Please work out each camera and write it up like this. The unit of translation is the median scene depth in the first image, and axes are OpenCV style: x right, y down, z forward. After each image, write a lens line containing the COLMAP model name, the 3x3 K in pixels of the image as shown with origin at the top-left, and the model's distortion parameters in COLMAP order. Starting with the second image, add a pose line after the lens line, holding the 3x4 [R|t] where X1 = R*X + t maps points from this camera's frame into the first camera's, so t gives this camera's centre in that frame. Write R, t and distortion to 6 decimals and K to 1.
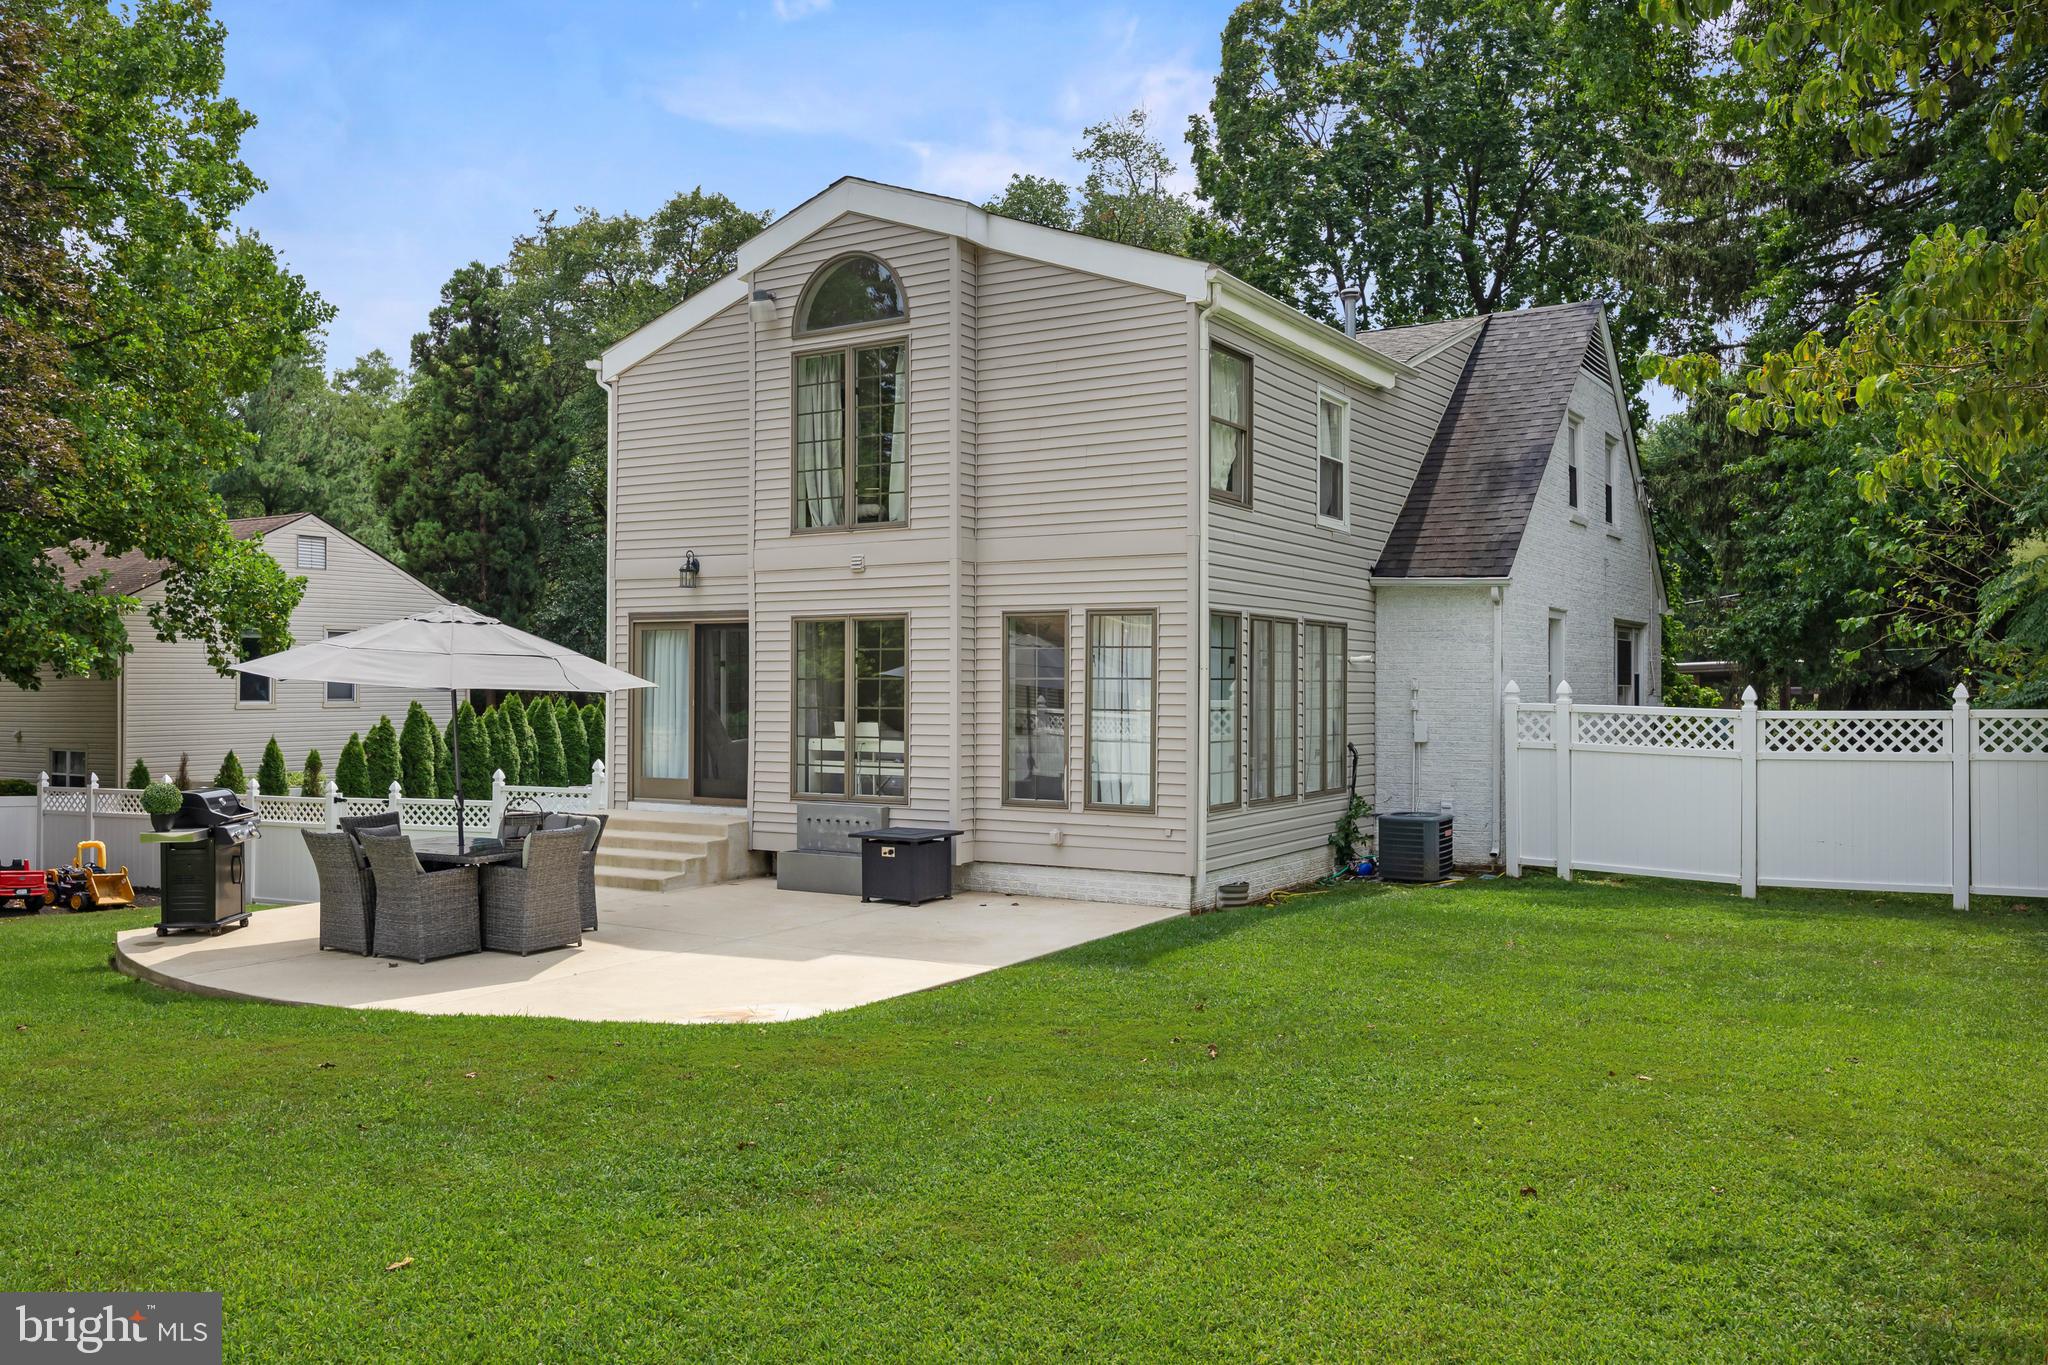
lens RADIAL K [[1653.8, 0, 1025.2], [0, 1653.8, 680.6], [0, 0, 1]] dist [-0.003029, 0.012348]
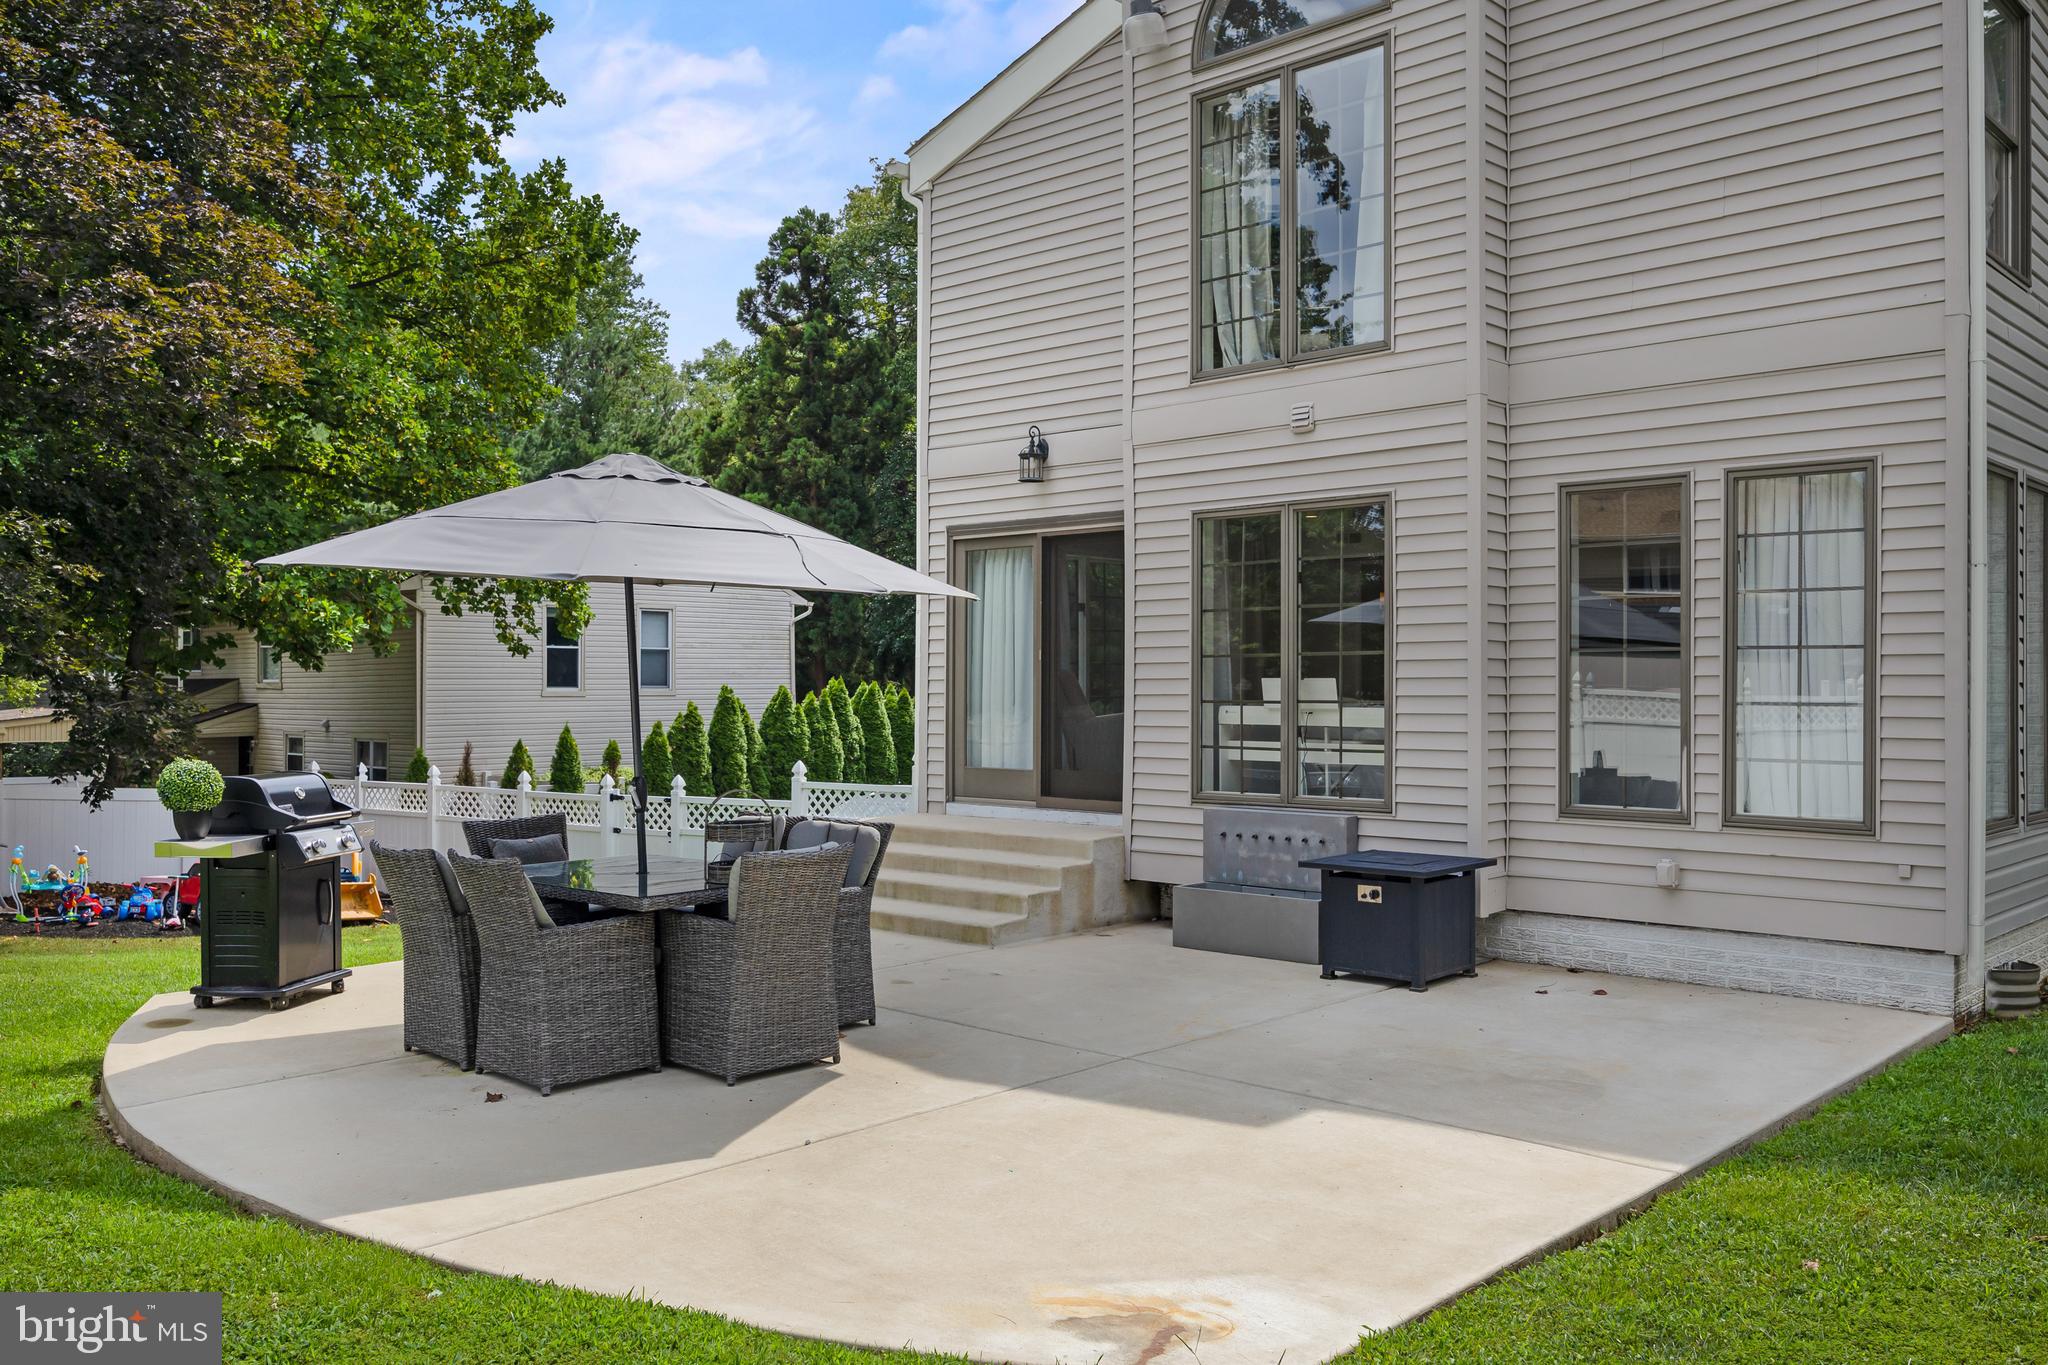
lens RADIAL K [[1653.8, 0, 1022.9], [0, 1653.8, 685.4], [0, 0, 1]] dist [-0.003029, 0.012348]
pose [[0.978116, -0.002225, -0.208046, -0.073155], [0.001883, 0.999997, -0.001845, 0.028379], [0.208050, 0.001413, 0.978117, 0.368548]]
